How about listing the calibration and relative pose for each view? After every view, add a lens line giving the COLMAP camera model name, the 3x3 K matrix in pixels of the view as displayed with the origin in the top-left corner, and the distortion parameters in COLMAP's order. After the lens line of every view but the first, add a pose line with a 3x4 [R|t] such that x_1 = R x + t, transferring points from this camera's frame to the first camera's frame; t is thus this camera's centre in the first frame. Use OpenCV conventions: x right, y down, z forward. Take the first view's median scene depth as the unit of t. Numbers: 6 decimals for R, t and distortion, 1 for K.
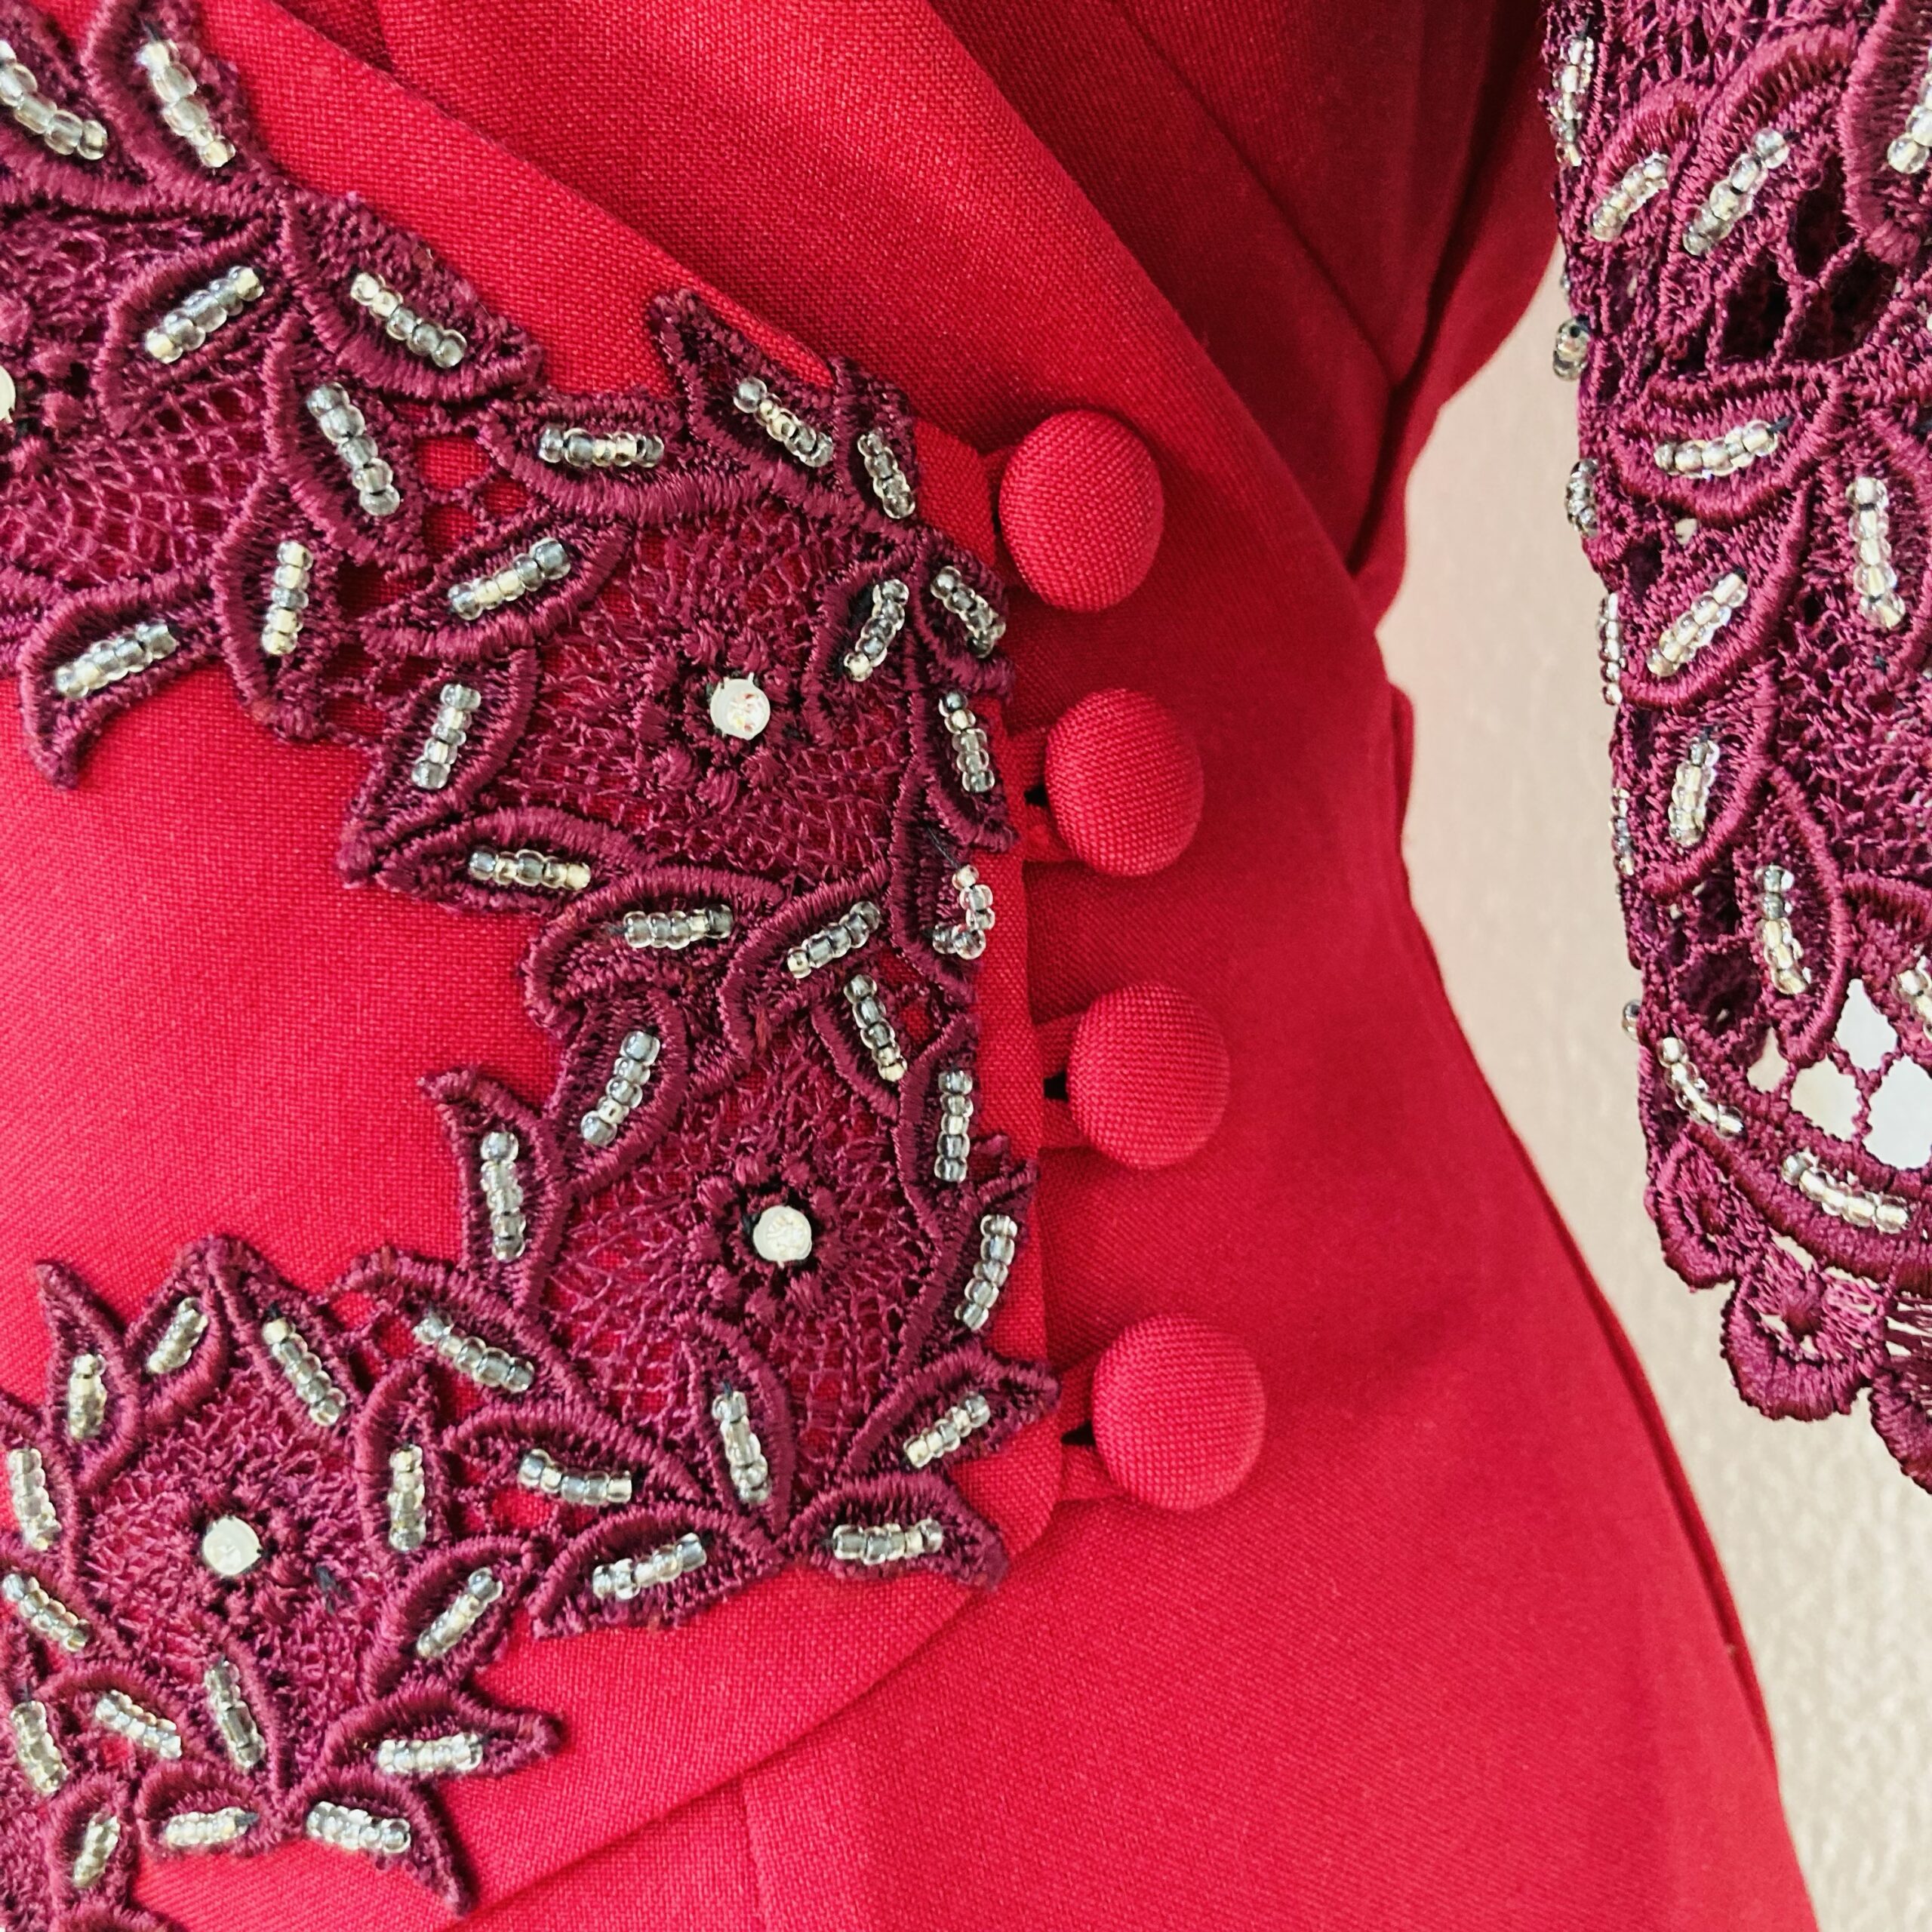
lens RADIAL K [[2166.8, 0, 963.7], [0, 2166.8, 955.8], [0, 0, 1]] dist [-0.005014, 0.000000]
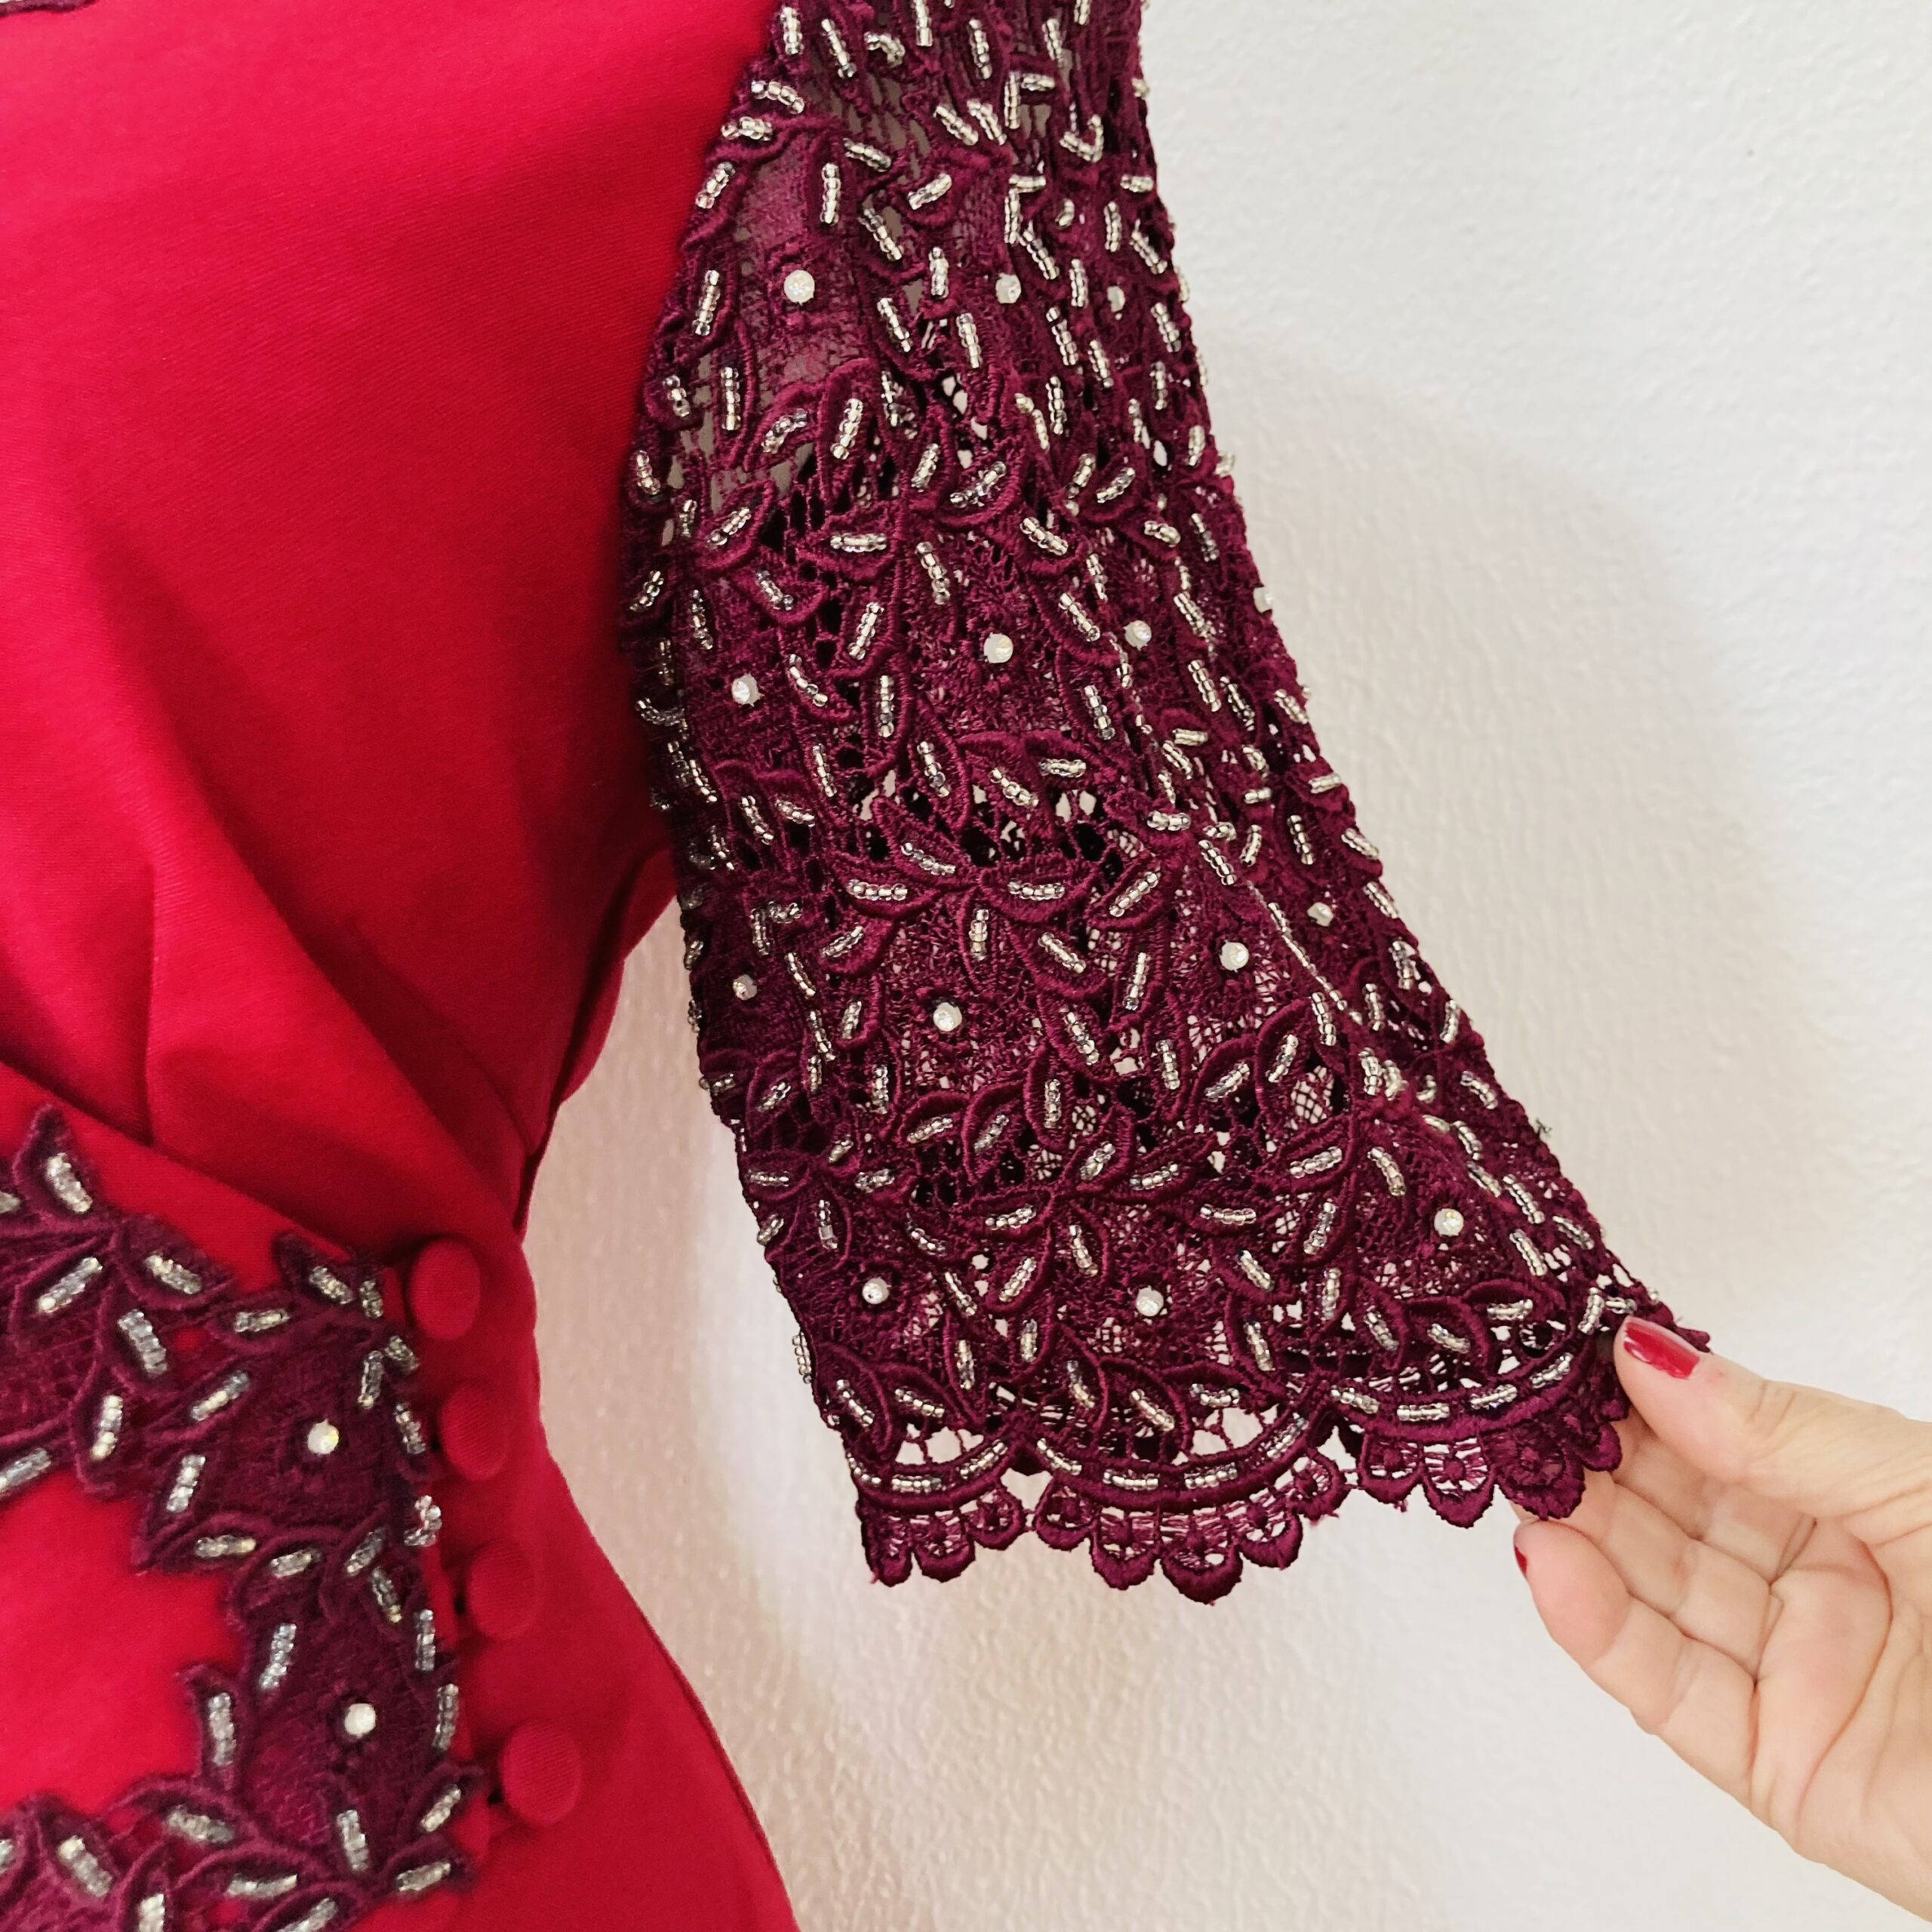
lens RADIAL K [[2166.8, 0, 976.0], [0, 2166.8, 975.4], [0, 0, 1]] dist [-0.005014, 0.000000]
pose [[0.828882, -0.039464, 0.558029, -0.669370], [0.128539, 0.984255, -0.121322, -0.209460], [-0.544456, 0.172290, 0.820905, -0.938433]]
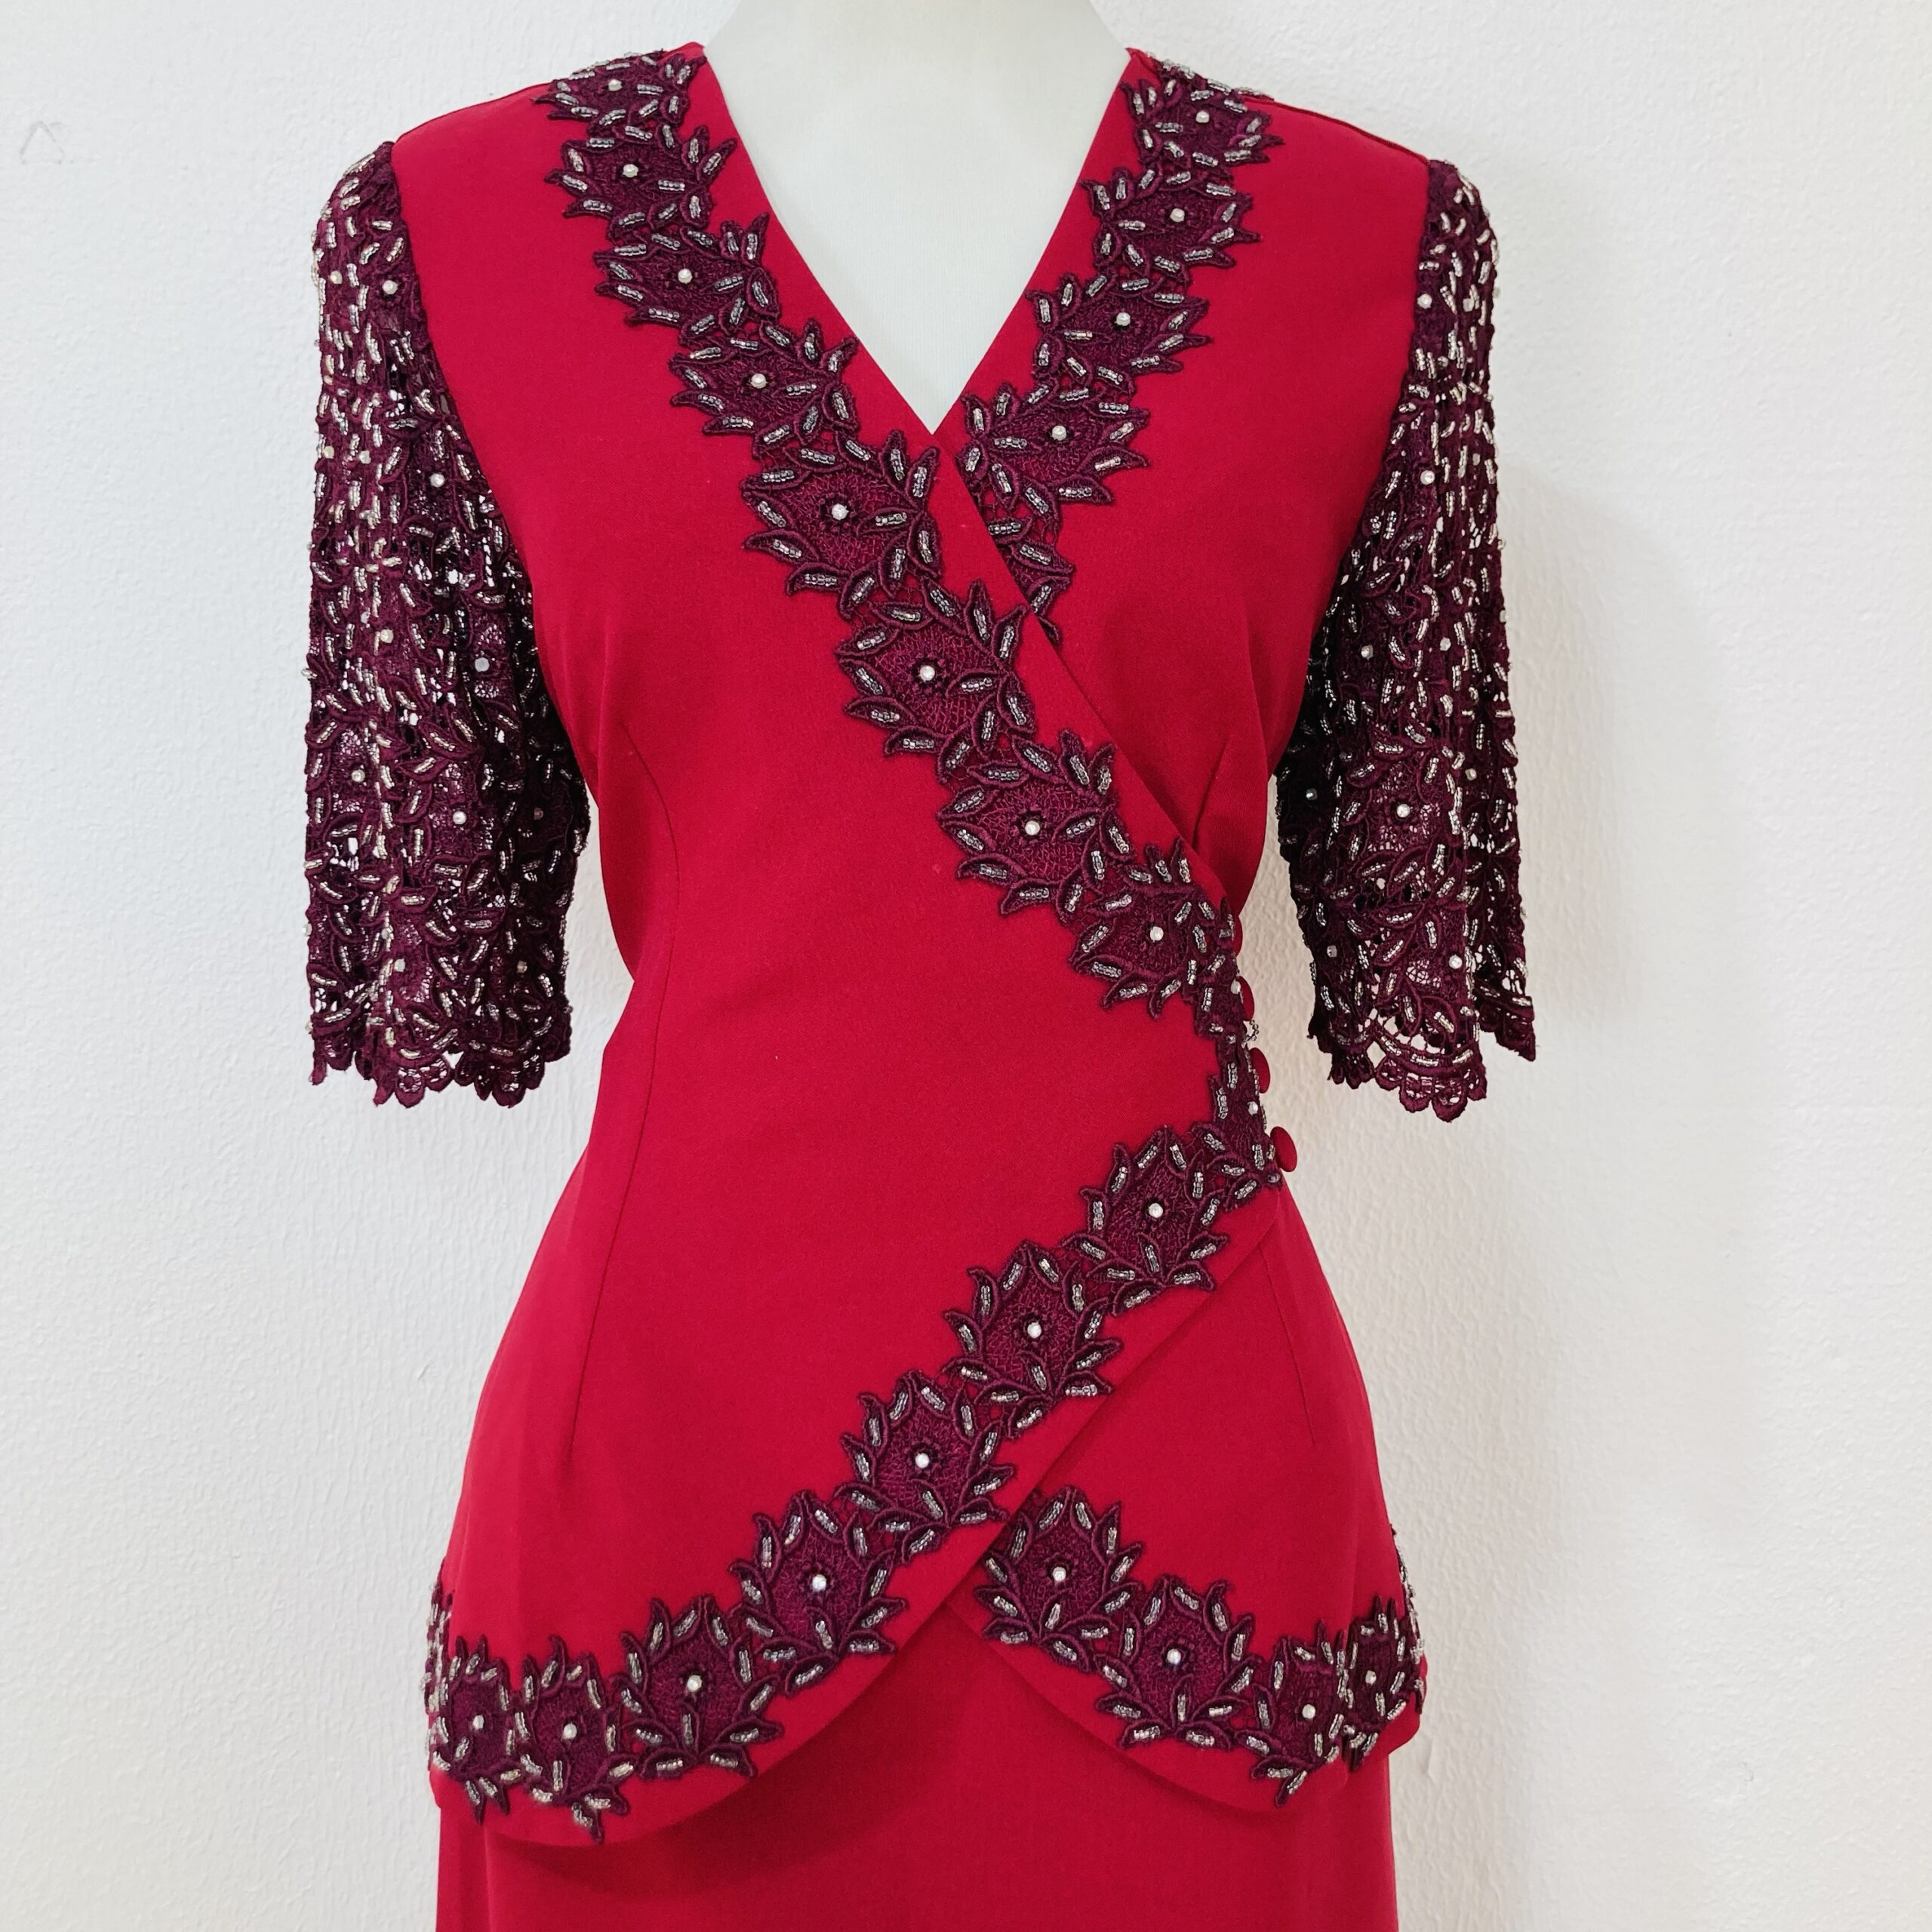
lens RADIAL K [[2166.8, 0, 970.6], [0, 2166.8, 960.6], [0, 0, 1]] dist [-0.005014, 0.000000]
pose [[0.743460, -0.083410, 0.663559, -3.362565], [0.155666, 0.986523, -0.050403, -0.029987], [-0.650412, 0.140766, 0.746424, -1.897002]]
